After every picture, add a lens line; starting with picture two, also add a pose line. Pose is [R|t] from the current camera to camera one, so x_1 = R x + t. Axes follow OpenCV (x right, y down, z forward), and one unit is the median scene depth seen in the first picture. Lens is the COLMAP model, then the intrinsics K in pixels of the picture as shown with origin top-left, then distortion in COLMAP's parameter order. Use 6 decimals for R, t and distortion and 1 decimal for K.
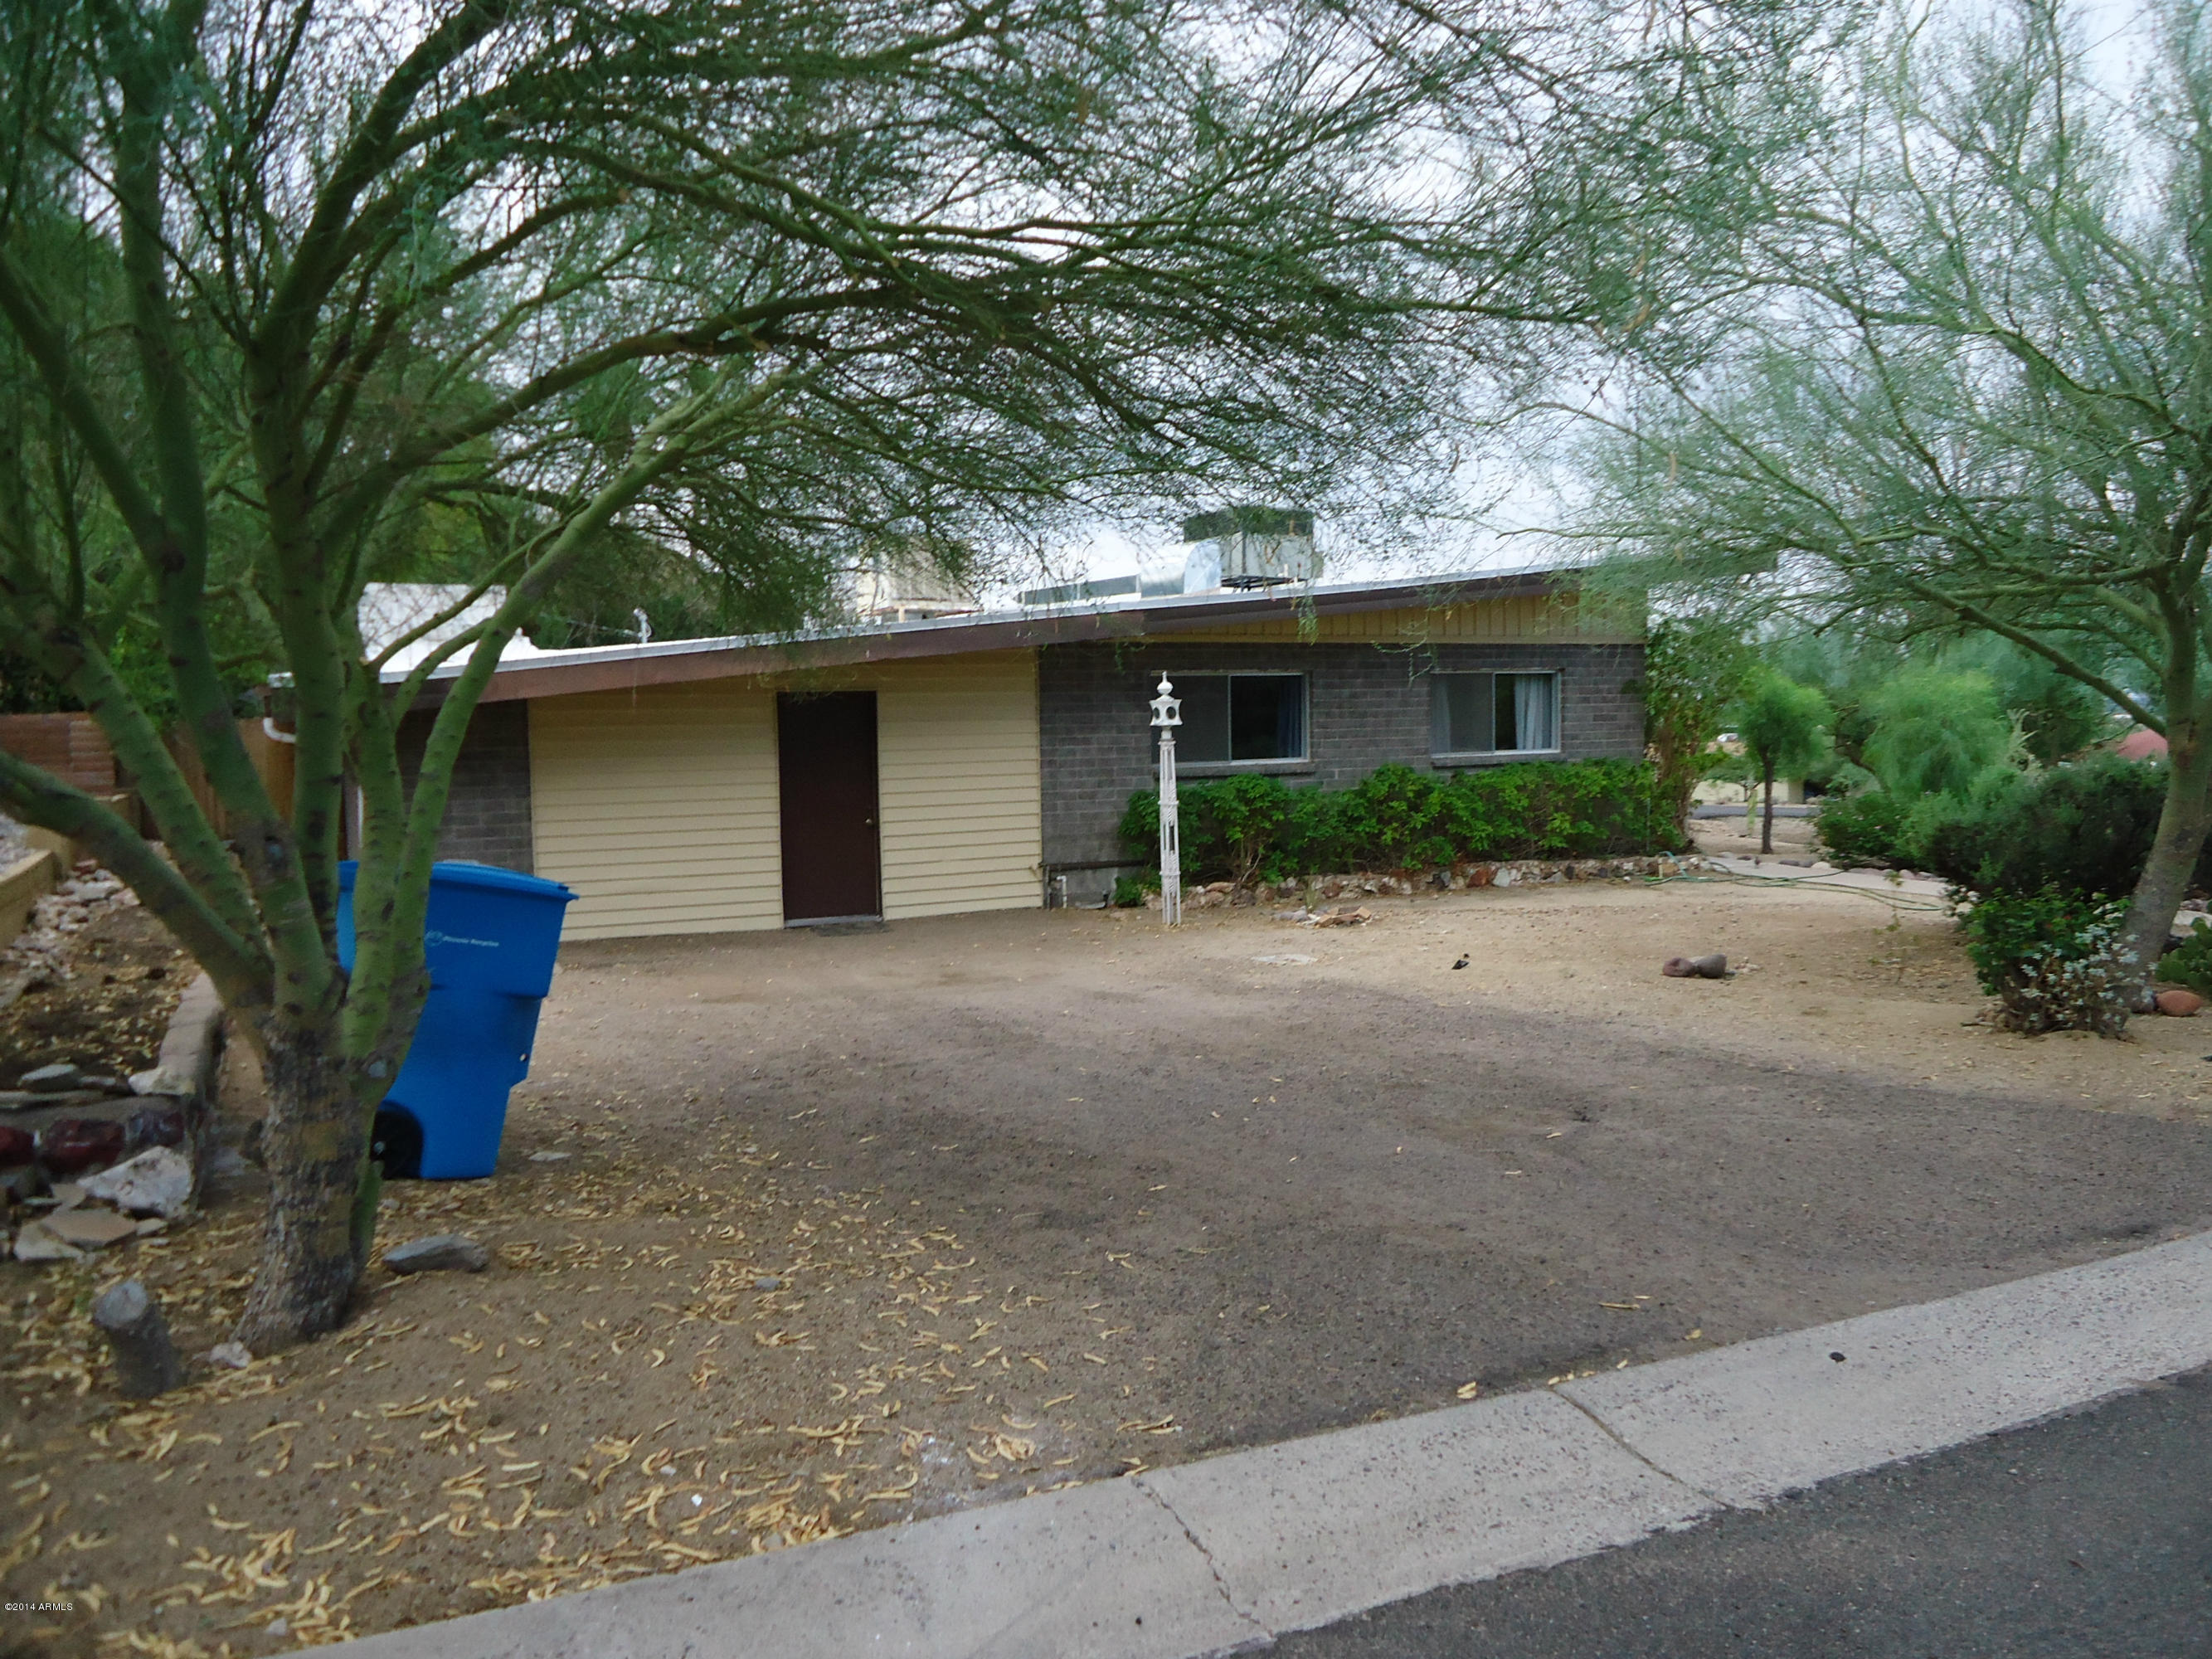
lens RADIAL K [[1607.2, 0, 1106.0], [0, 1607.2, 829.1], [0, 0, 1]] dist [-0.006208, 0.002011]
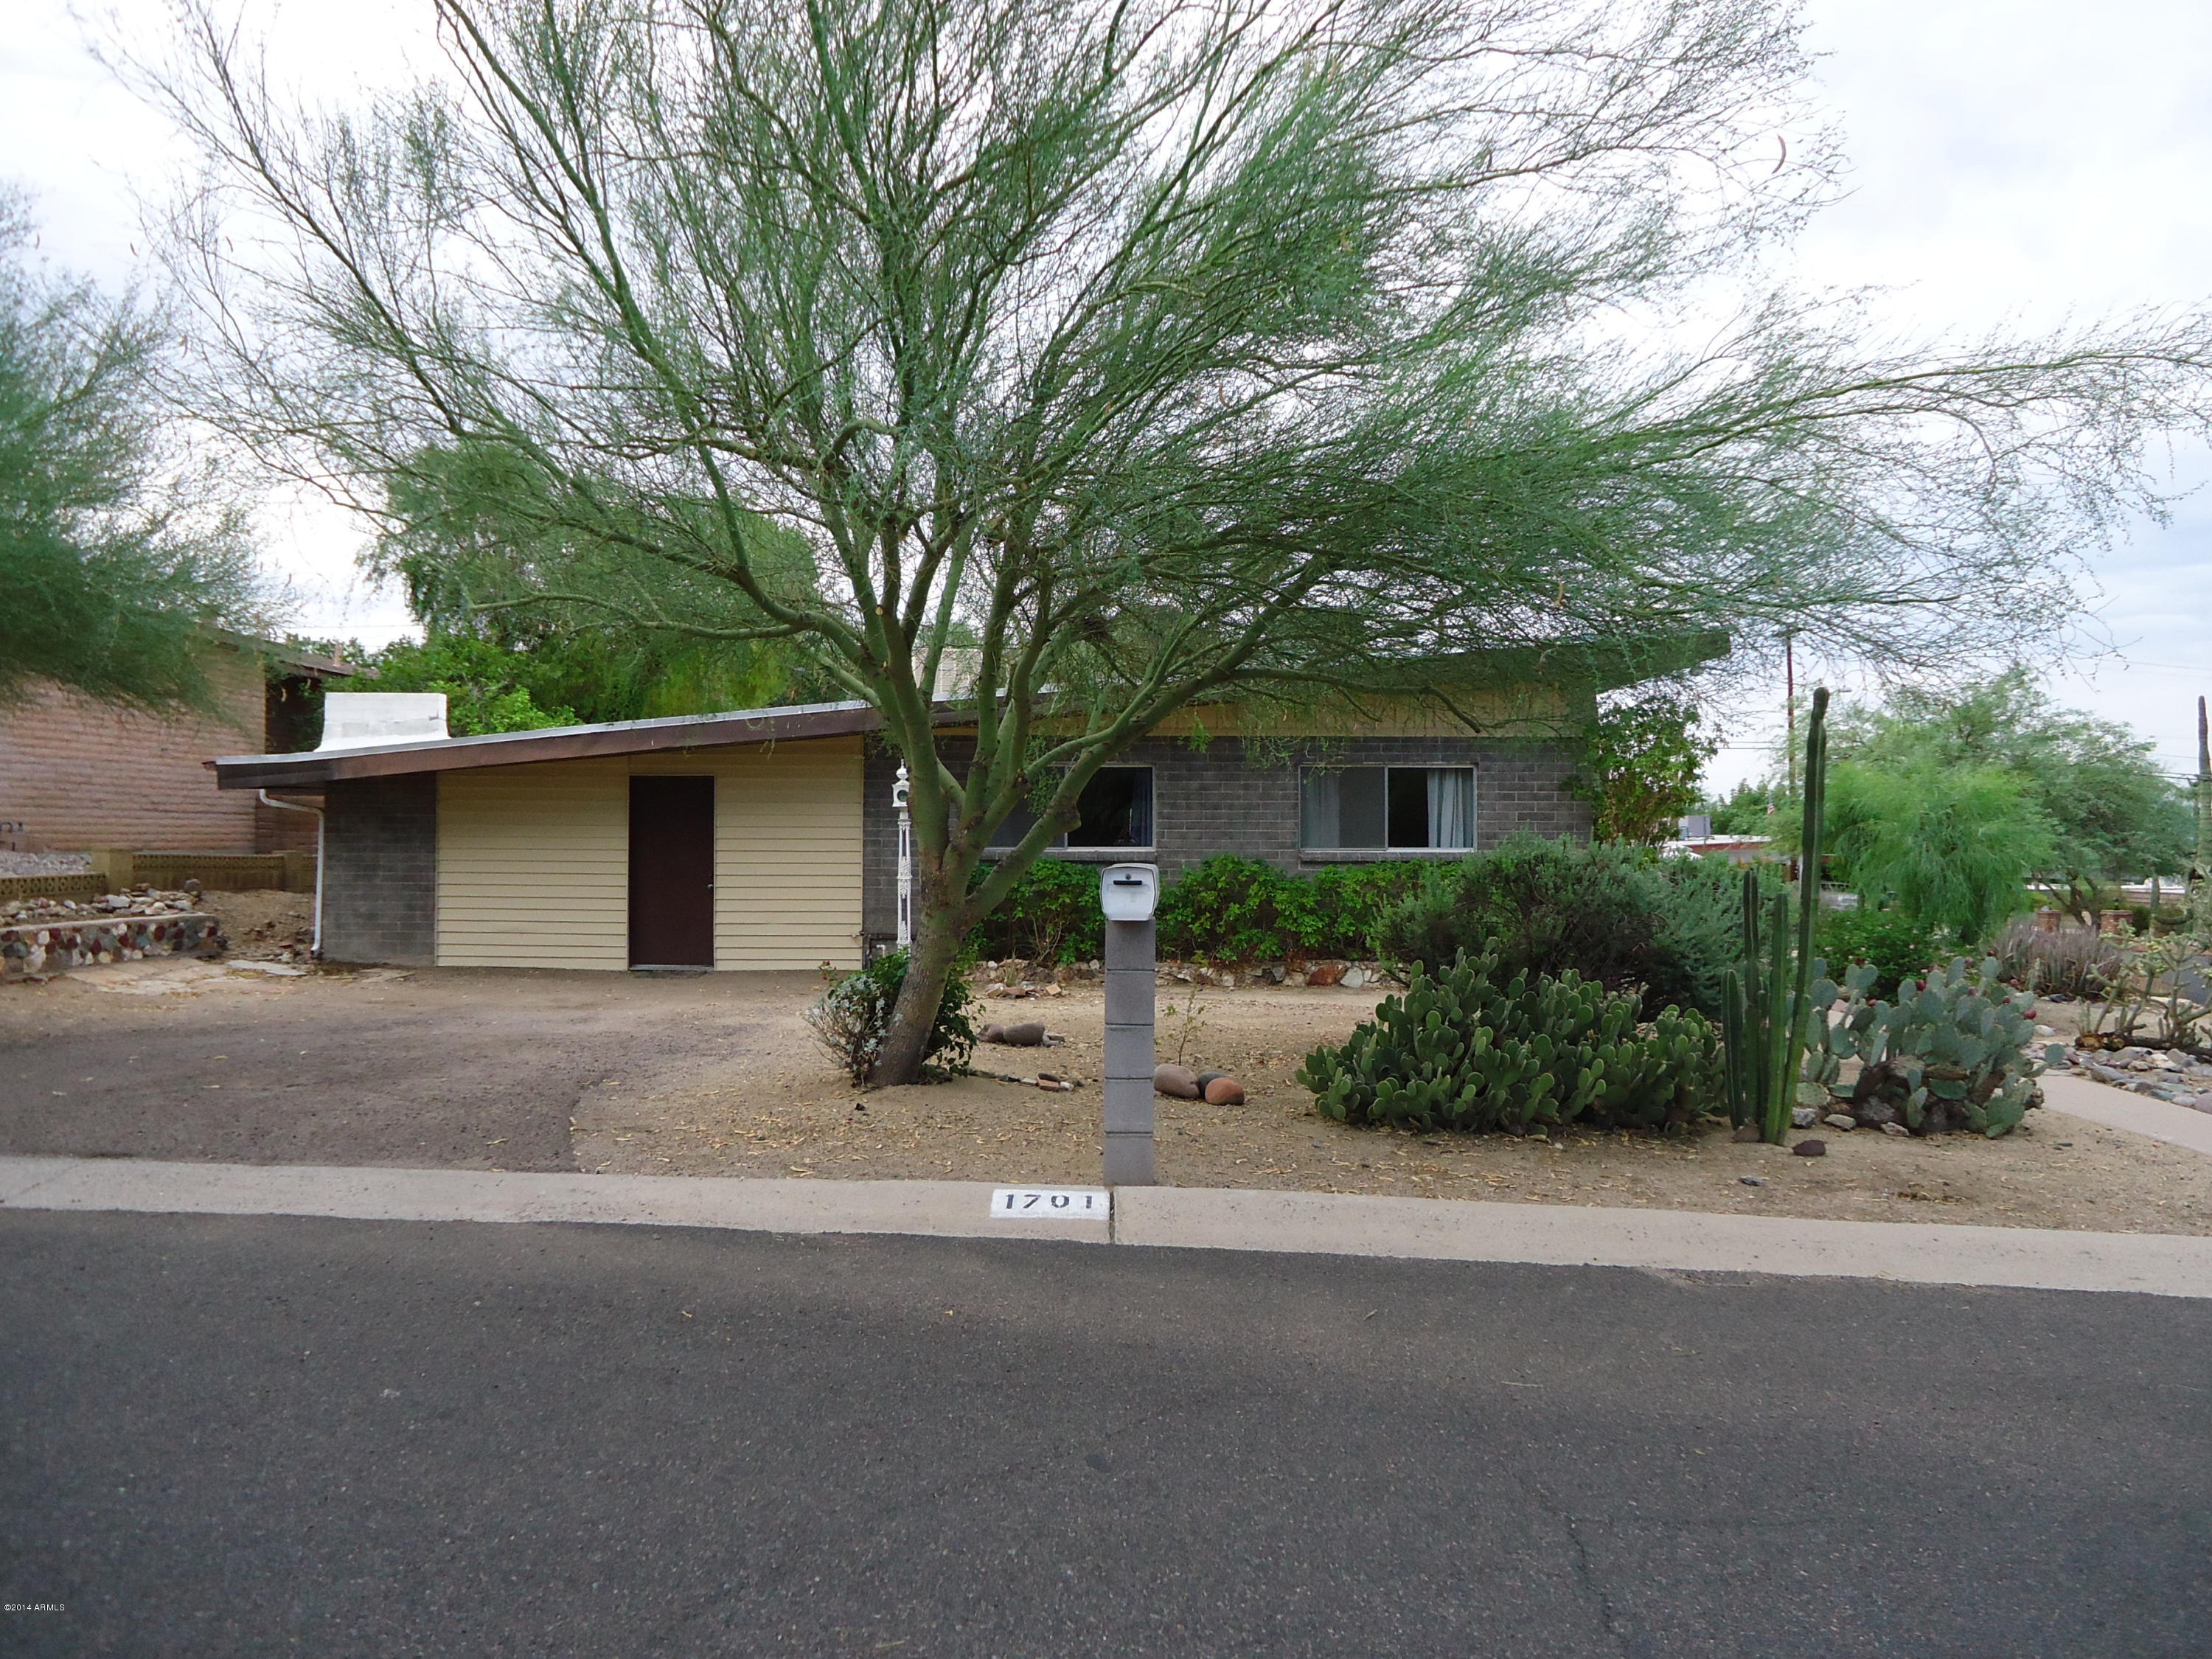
lens RADIAL K [[1607.1, 0, 1105.5], [0, 1607.1, 831.6], [0, 0, 1]] dist [-0.006208, 0.002011]
pose [[0.882788, 0.017823, -0.469433, 0.661178], [-0.054180, 0.996475, -0.064054, 0.014972], [0.466636, 0.081980, 0.880642, 0.095695]]
